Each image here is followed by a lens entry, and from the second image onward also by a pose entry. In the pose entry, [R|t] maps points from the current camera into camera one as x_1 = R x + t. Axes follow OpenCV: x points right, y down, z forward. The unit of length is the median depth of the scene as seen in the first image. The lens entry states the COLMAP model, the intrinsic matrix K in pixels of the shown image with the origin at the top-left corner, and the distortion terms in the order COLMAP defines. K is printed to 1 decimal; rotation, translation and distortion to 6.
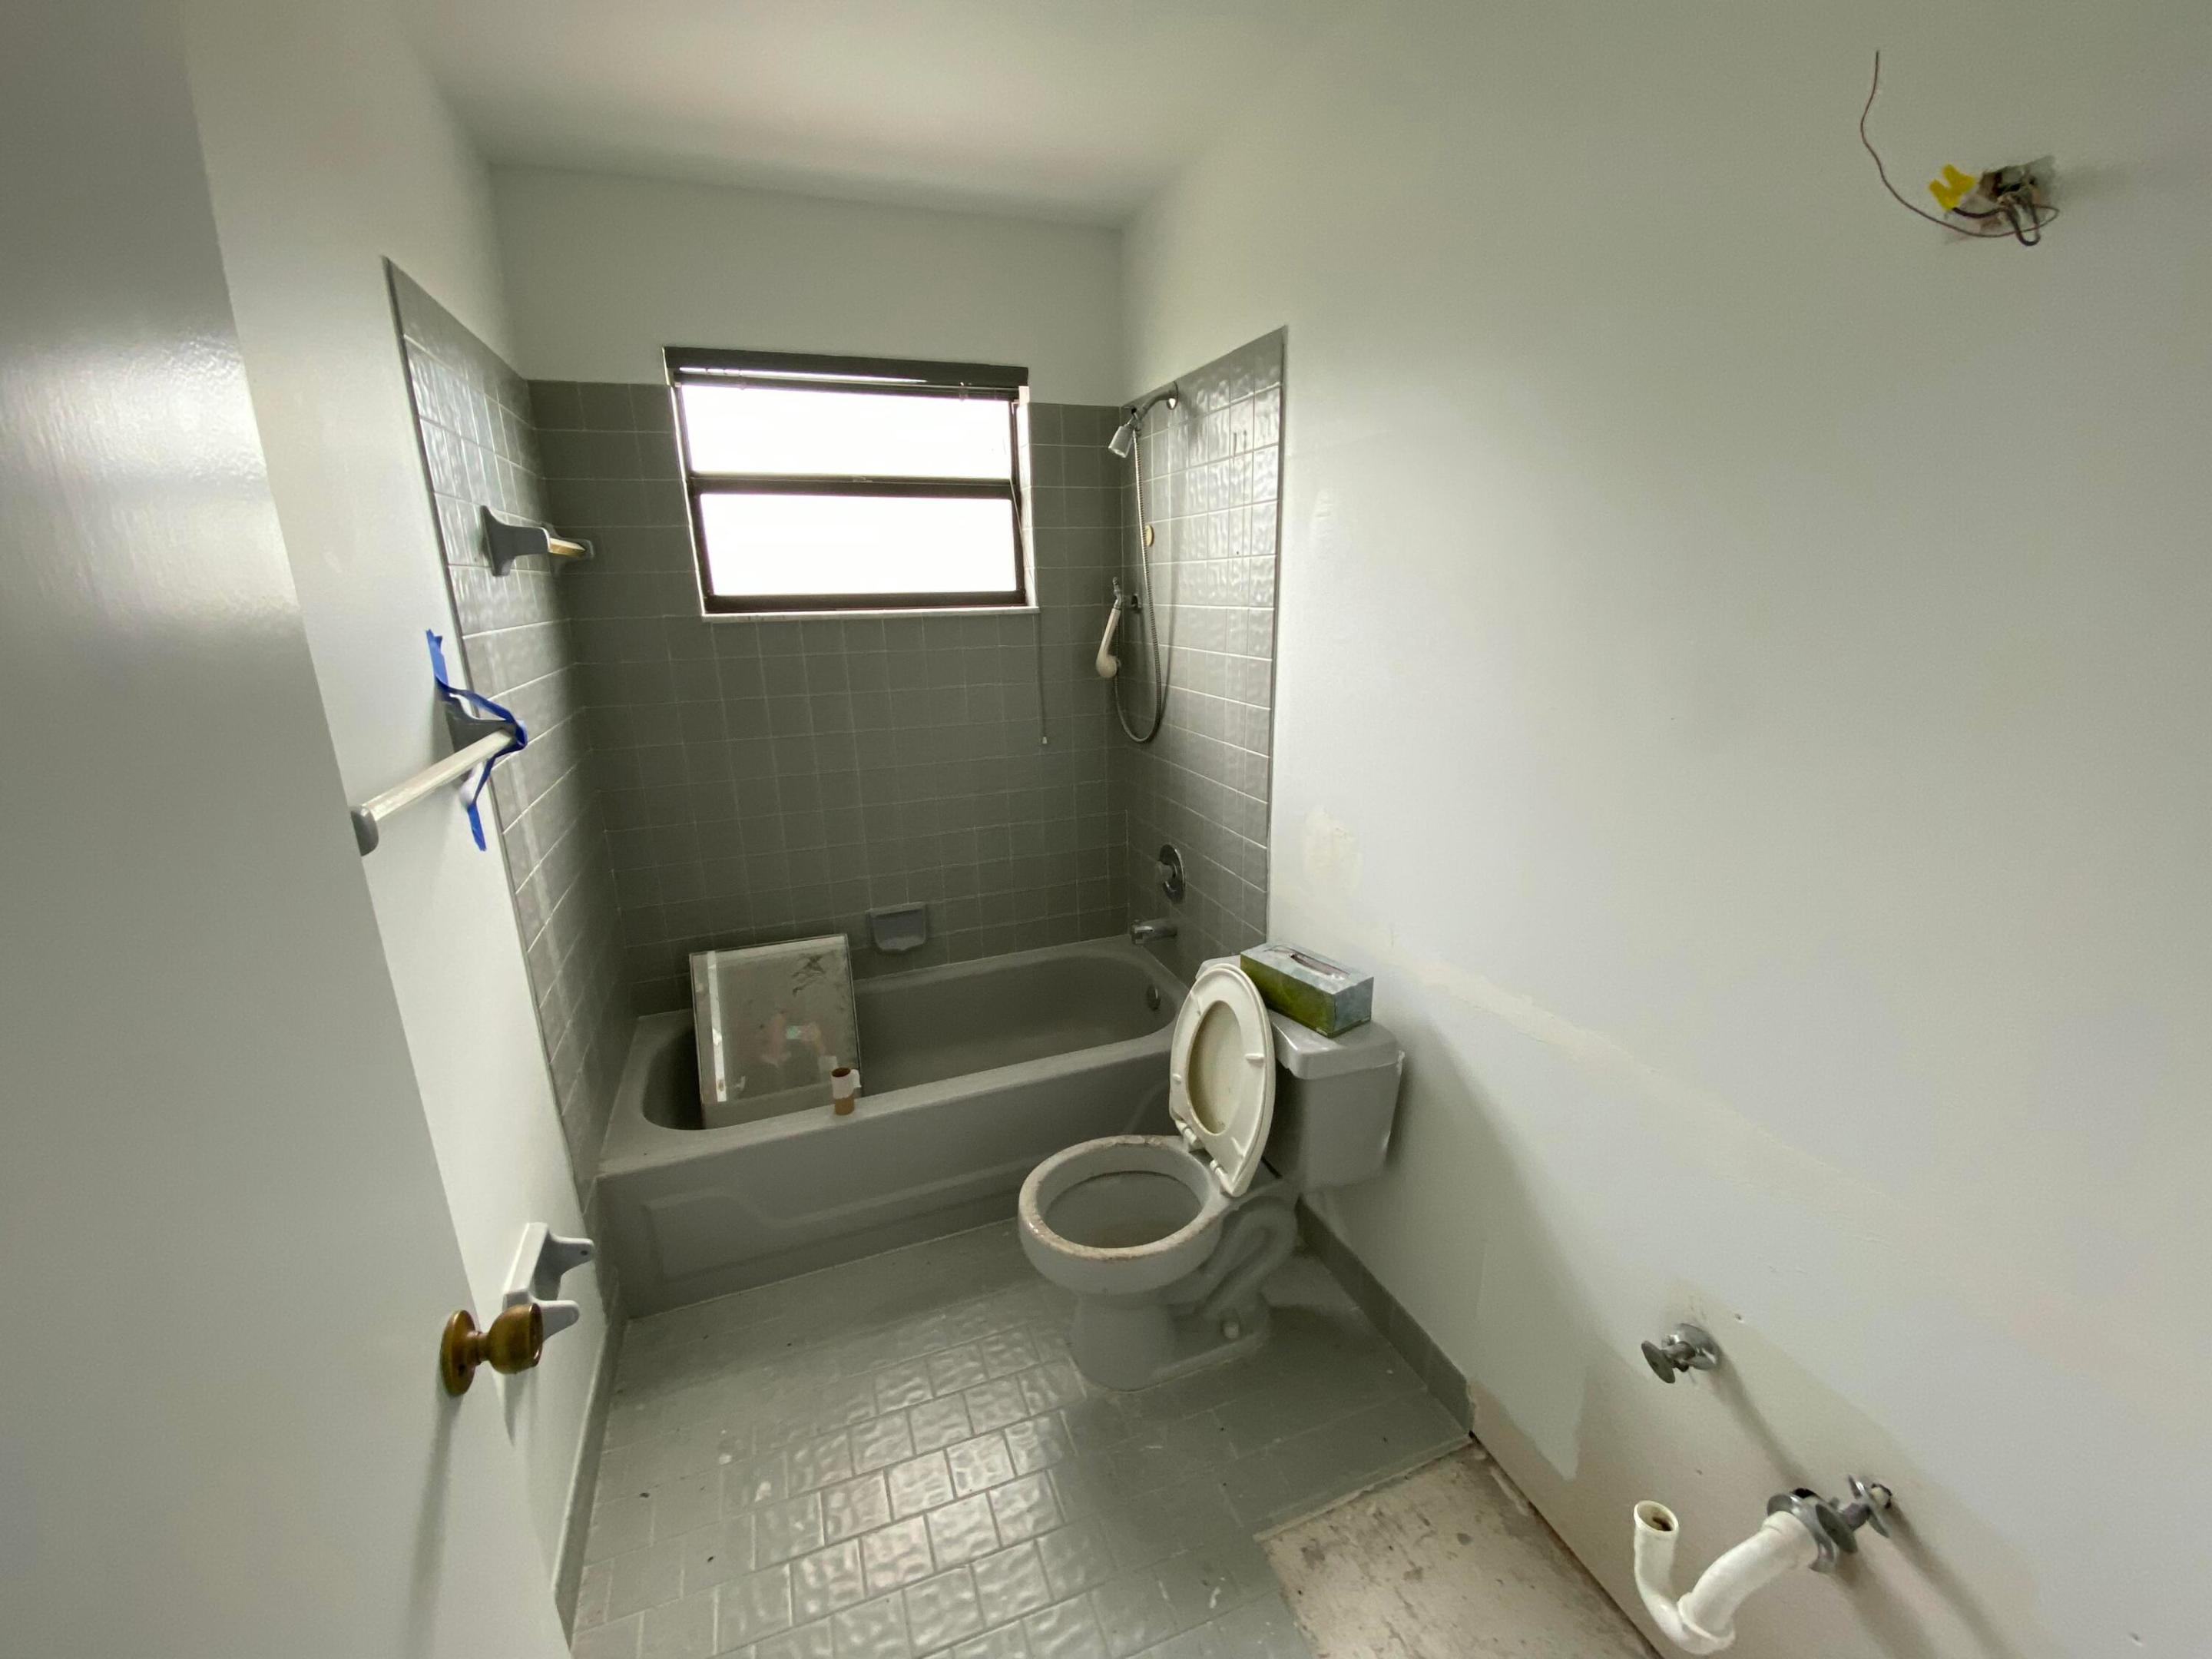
lens RADIAL K [[894.0, 0, 1100.8], [0, 894.0, 827.3], [0, 0, 1]] dist [0.012050, -0.016413]
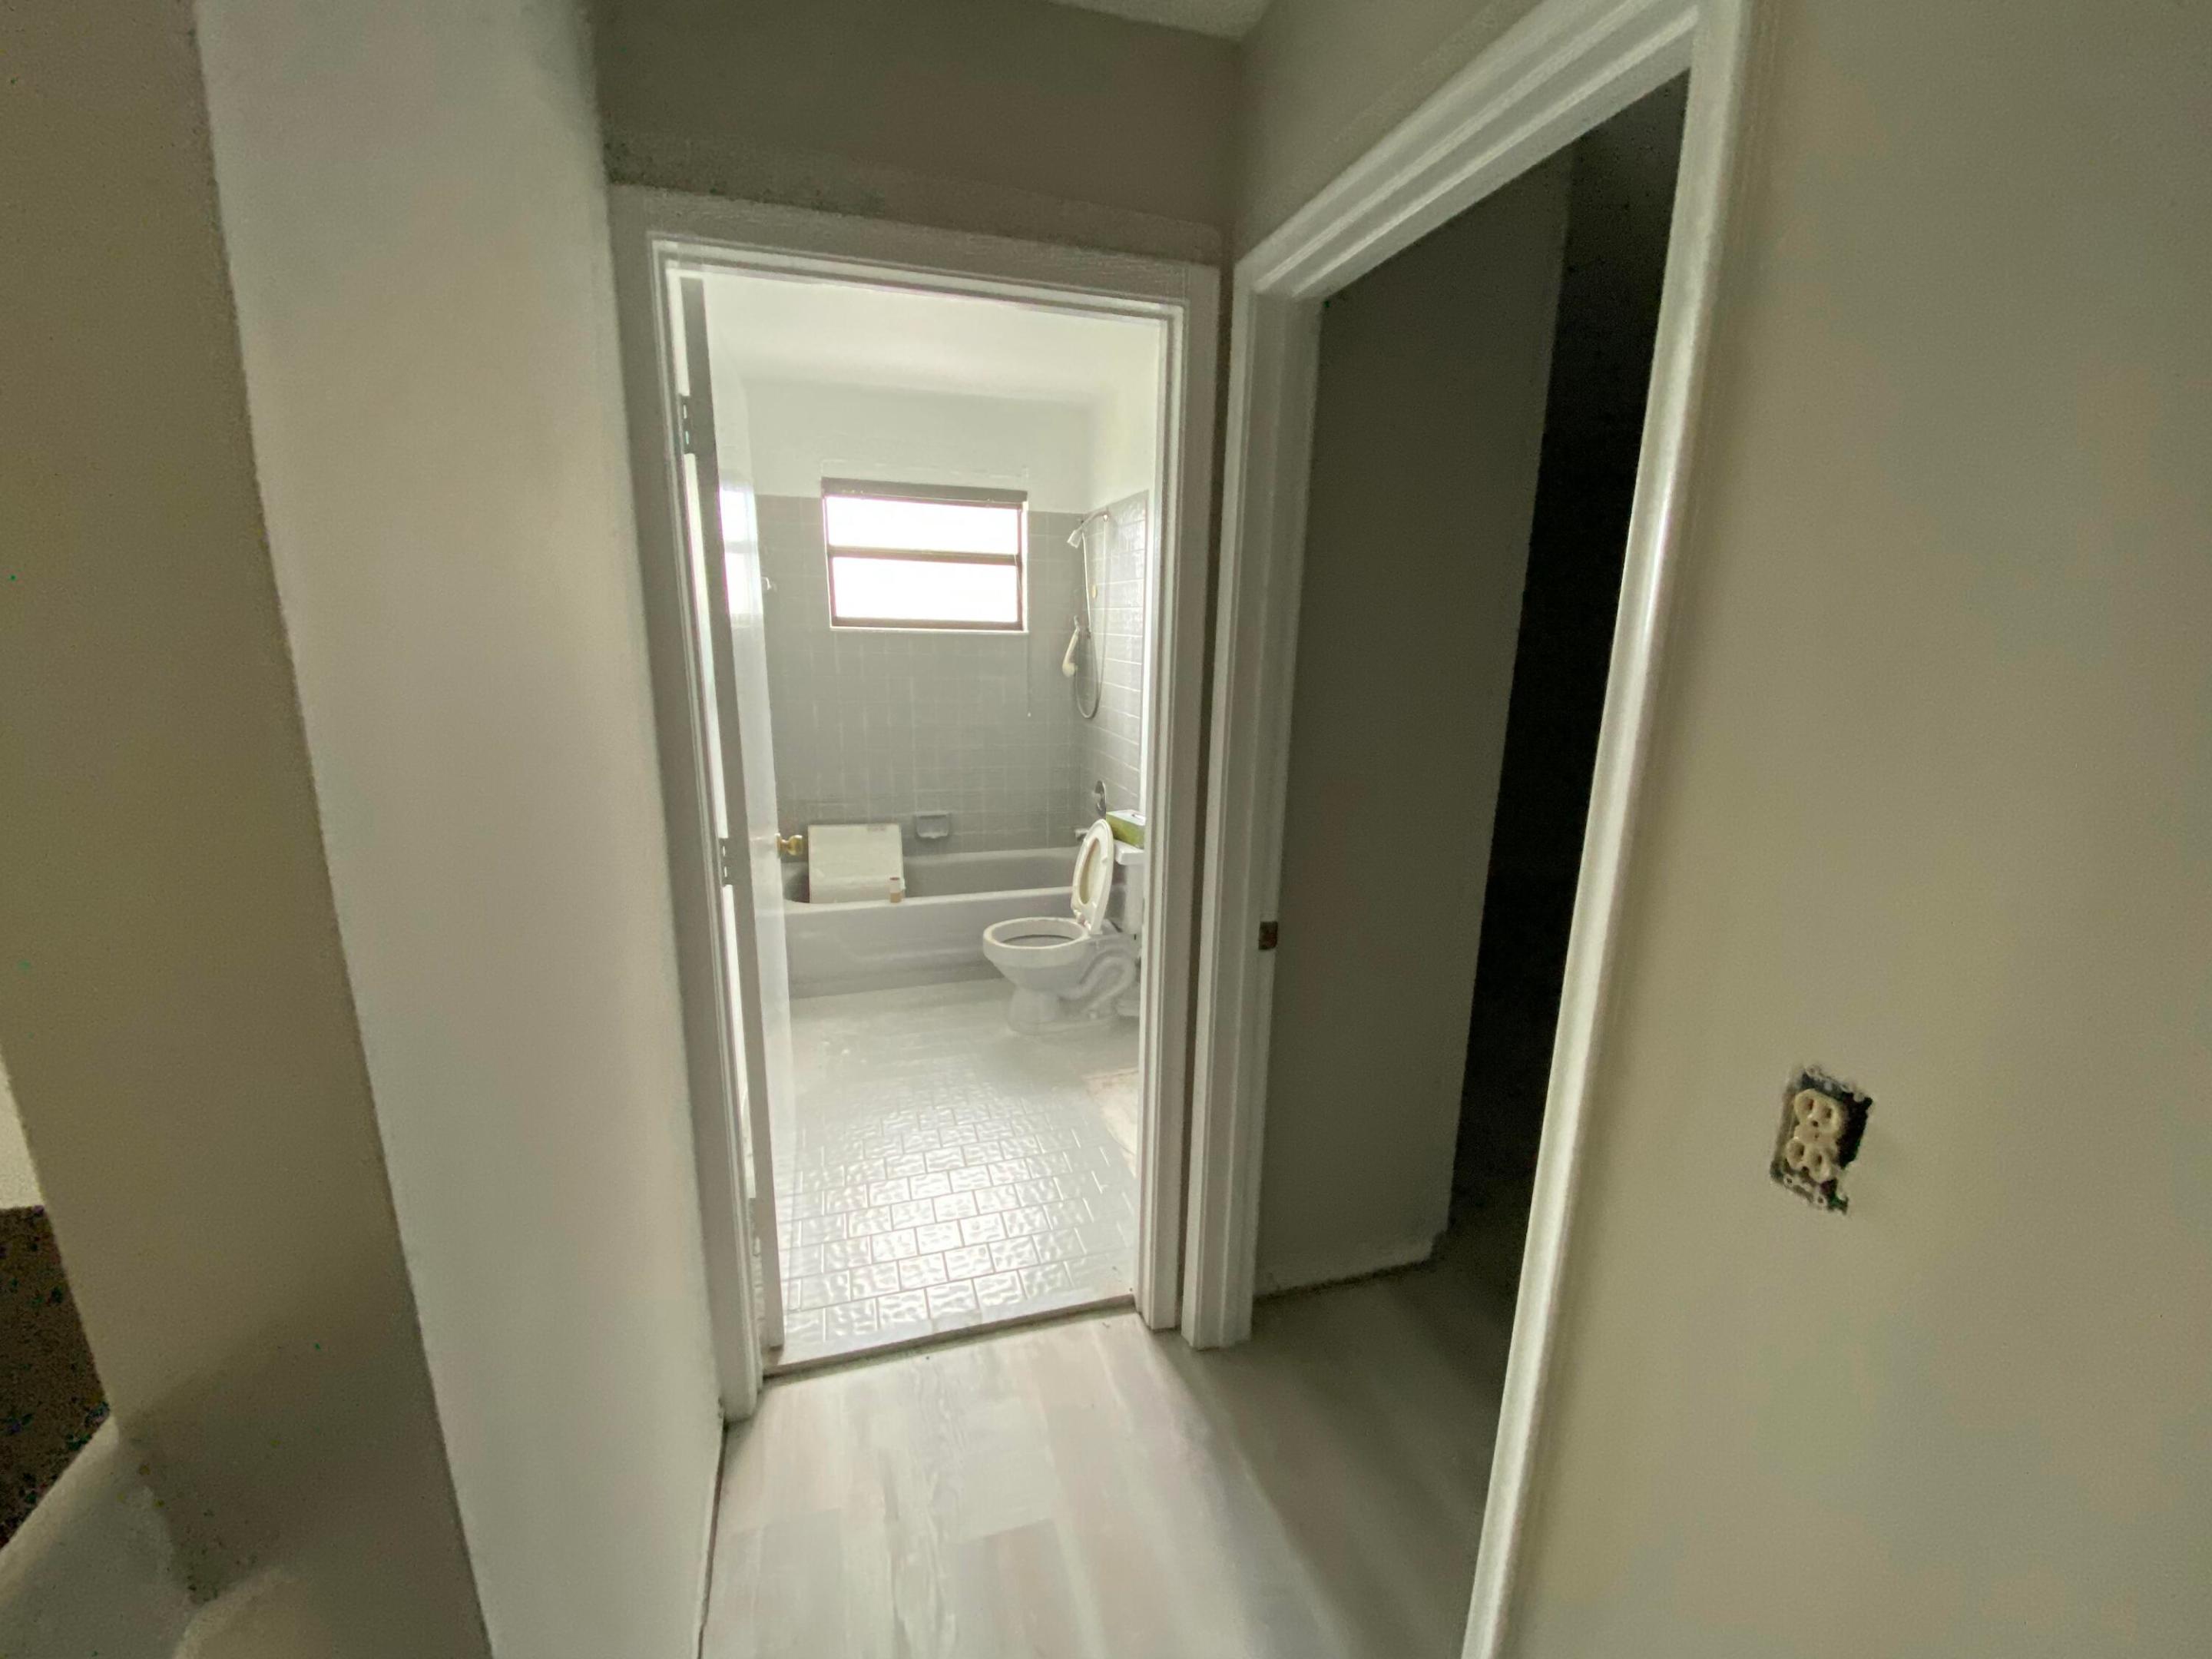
lens RADIAL K [[894.0, 0, 1100.8], [0, 894.0, 827.3], [0, 0, 1]] dist [0.012050, -0.016413]
pose [[0.997155, 0.055270, -0.051252, 0.231477], [-0.057323, 0.997575, -0.039485, 0.235184], [0.048945, 0.042310, 0.997905, -0.859140]]
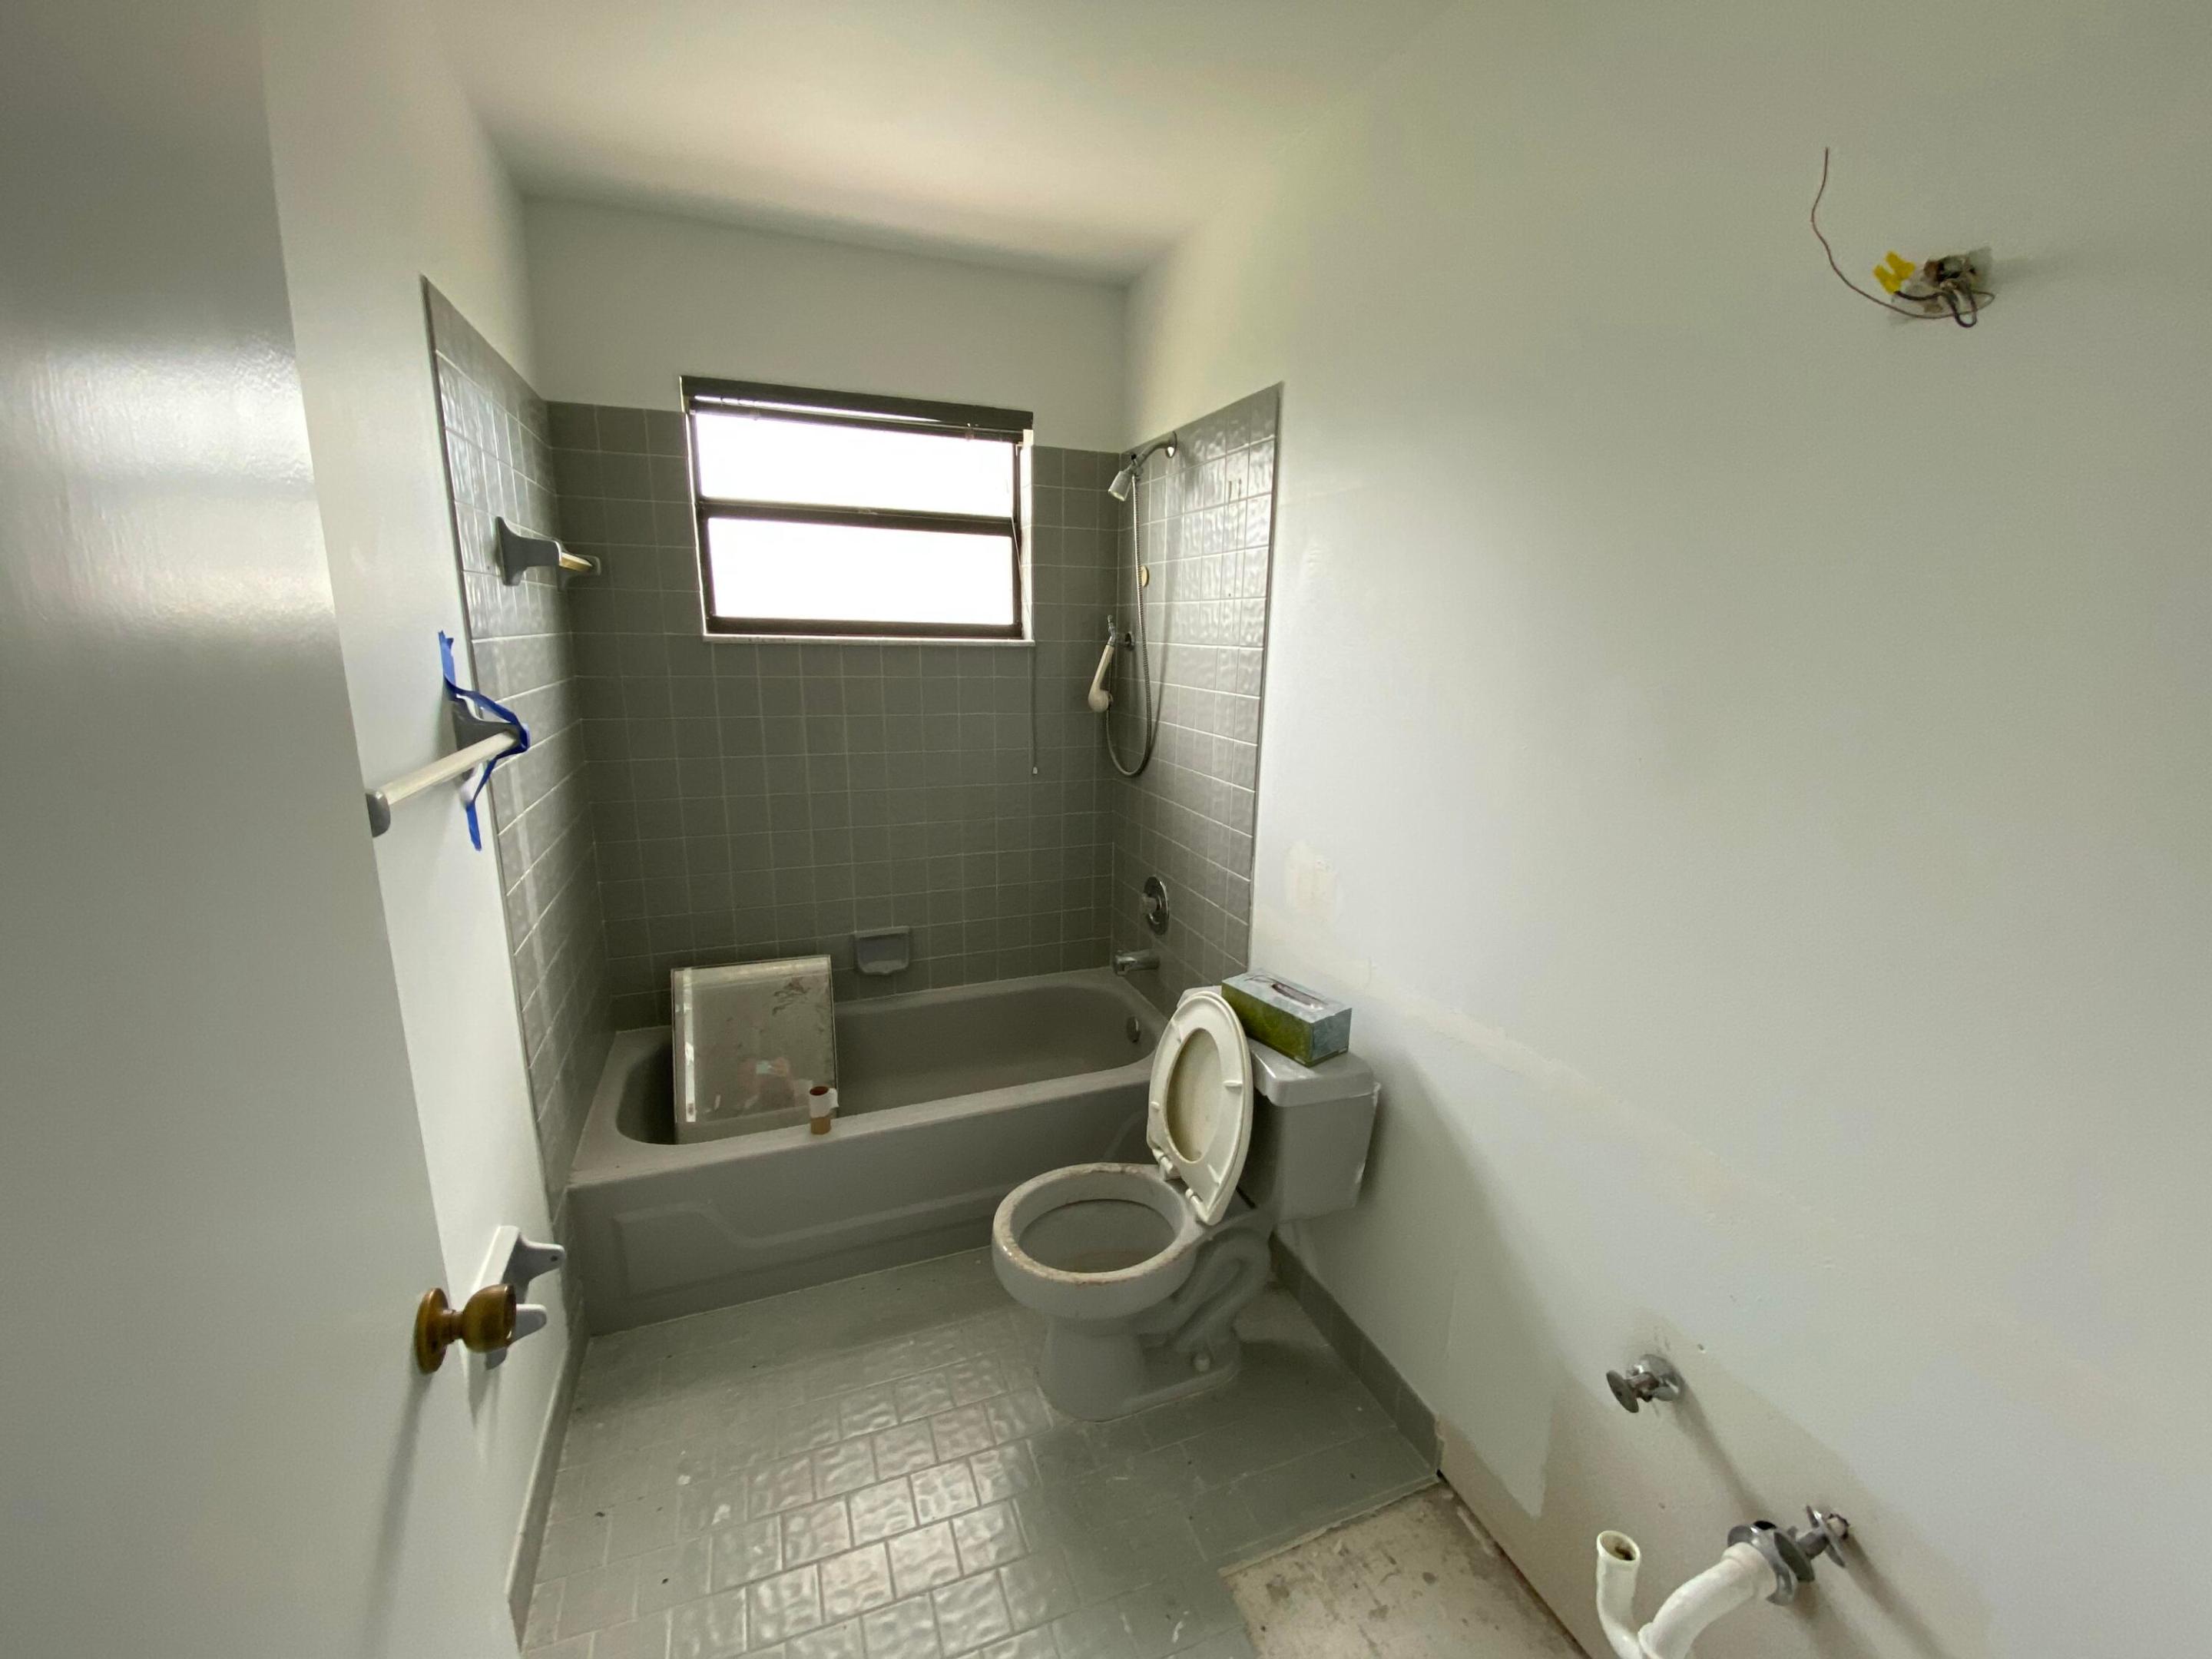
lens RADIAL K [[894.0, 0, 1100.8], [0, 894.0, 827.3], [0, 0, 1]] dist [0.012050, -0.016413]
pose [[0.999193, 0.036089, 0.017622, -0.004981], [-0.035205, 0.998222, -0.048096, 0.018581], [-0.019326, 0.047437, 0.998687, -0.019026]]
